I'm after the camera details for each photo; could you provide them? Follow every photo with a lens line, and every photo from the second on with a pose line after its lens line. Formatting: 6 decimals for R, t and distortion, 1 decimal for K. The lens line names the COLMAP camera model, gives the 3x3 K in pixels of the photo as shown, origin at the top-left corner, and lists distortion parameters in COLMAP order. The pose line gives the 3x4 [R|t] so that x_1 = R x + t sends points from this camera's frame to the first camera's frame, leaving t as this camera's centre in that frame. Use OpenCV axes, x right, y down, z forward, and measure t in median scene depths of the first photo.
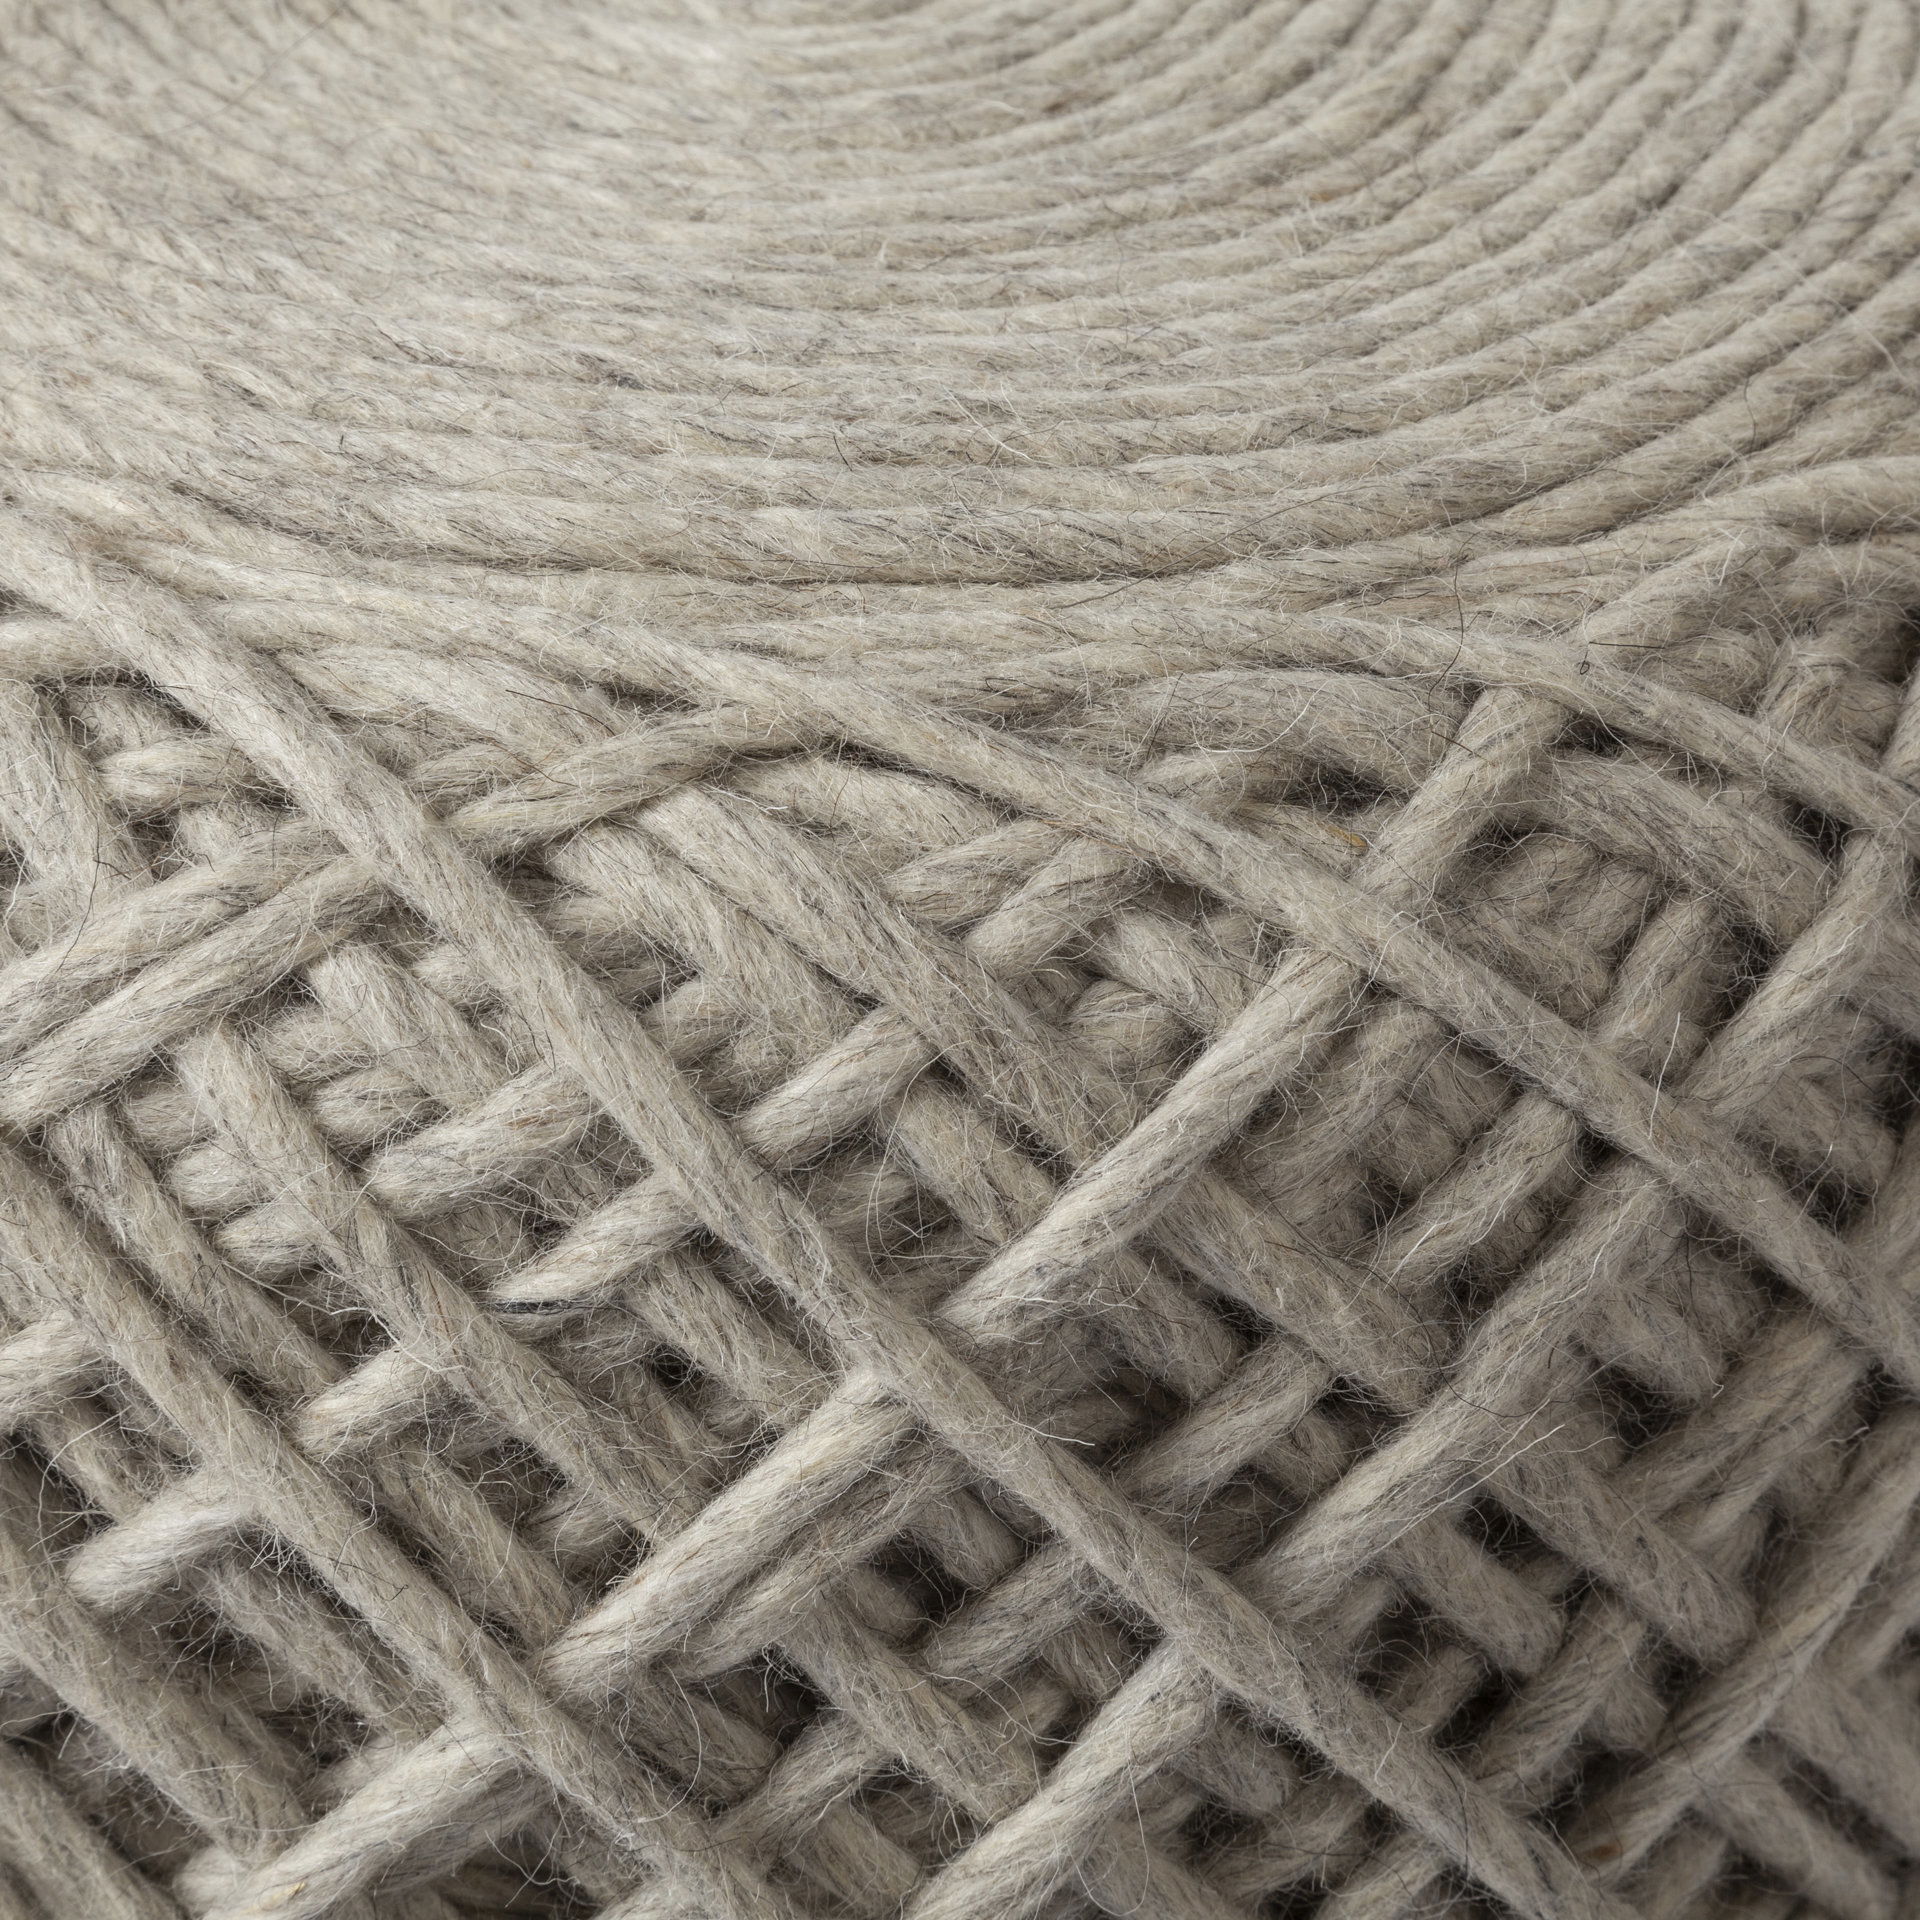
lens RADIAL K [[4655.6, 0, 934.9], [0, 4655.6, 968.5], [0, 0, 1]] dist [0.045160, 0.000000]
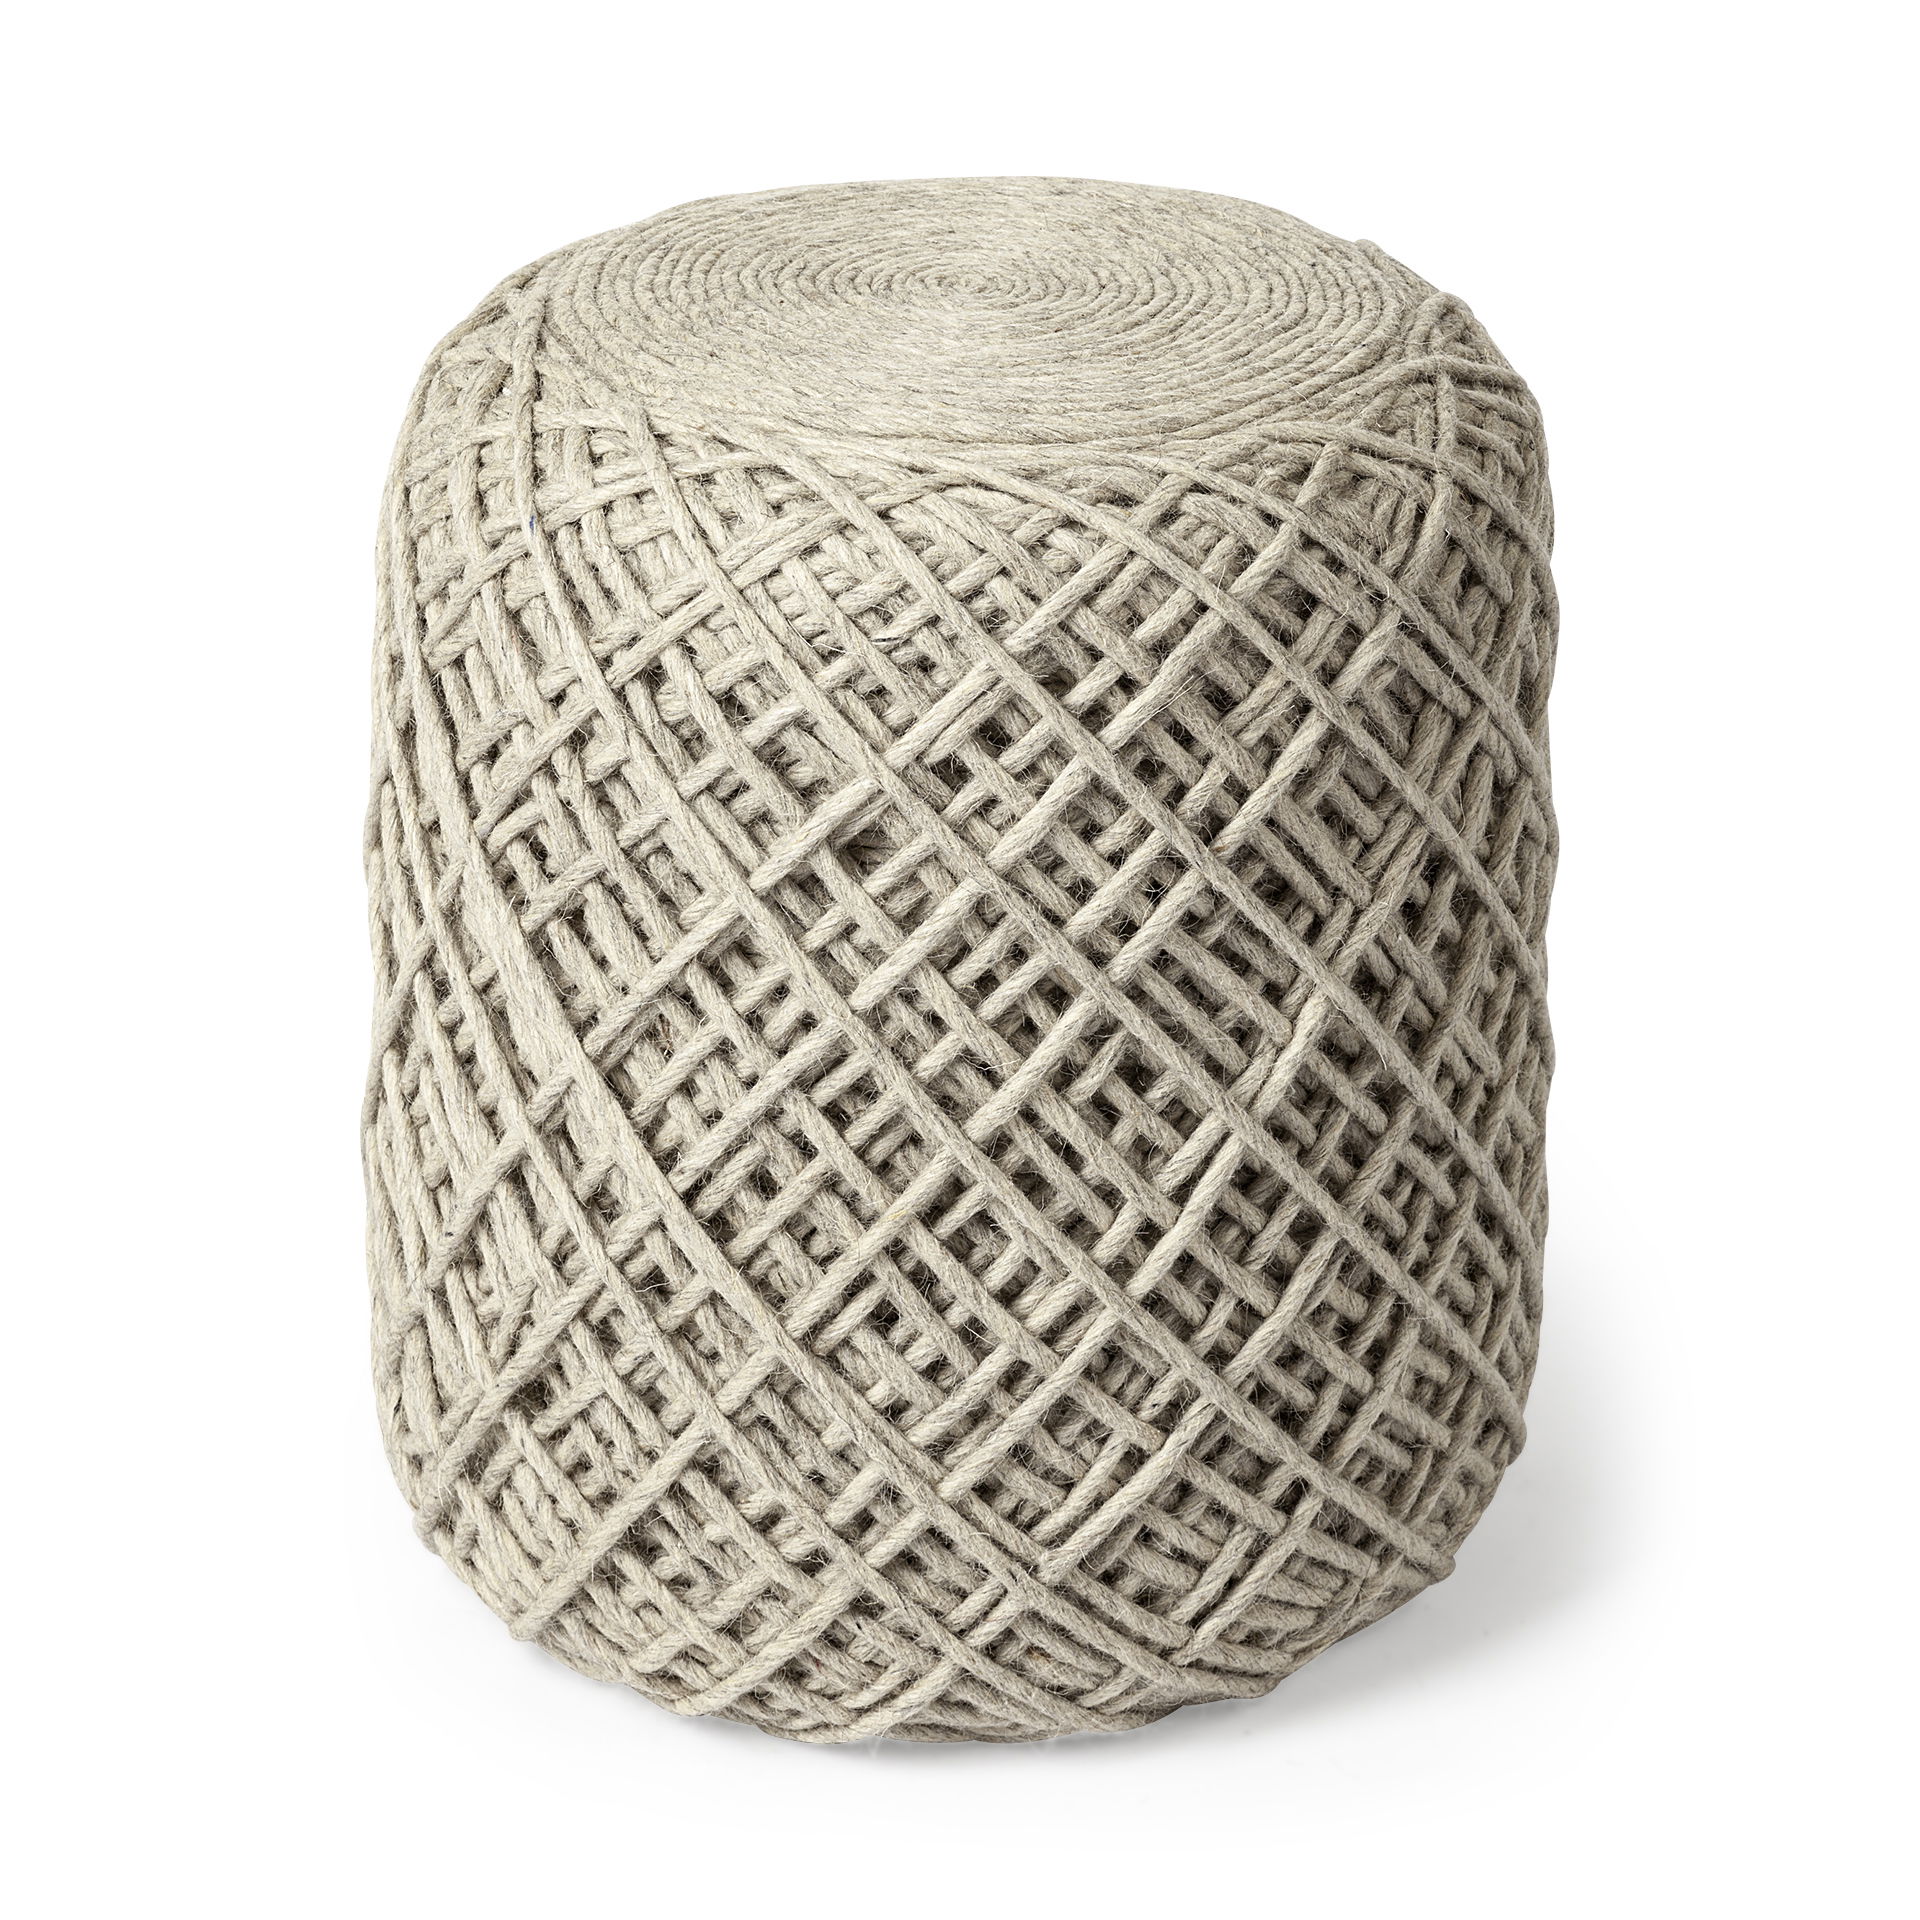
lens RADIAL K [[7616.1, 0, 959.7], [0, 7616.1, 960.3], [0, 0, 1]] dist [-0.328082, 0.000000]
pose [[0.997578, 0.005105, -0.069376, 0.354818], [-0.020948, 0.973056, -0.229615, 1.568456], [0.066335, 0.230512, 0.970806, -4.330413]]
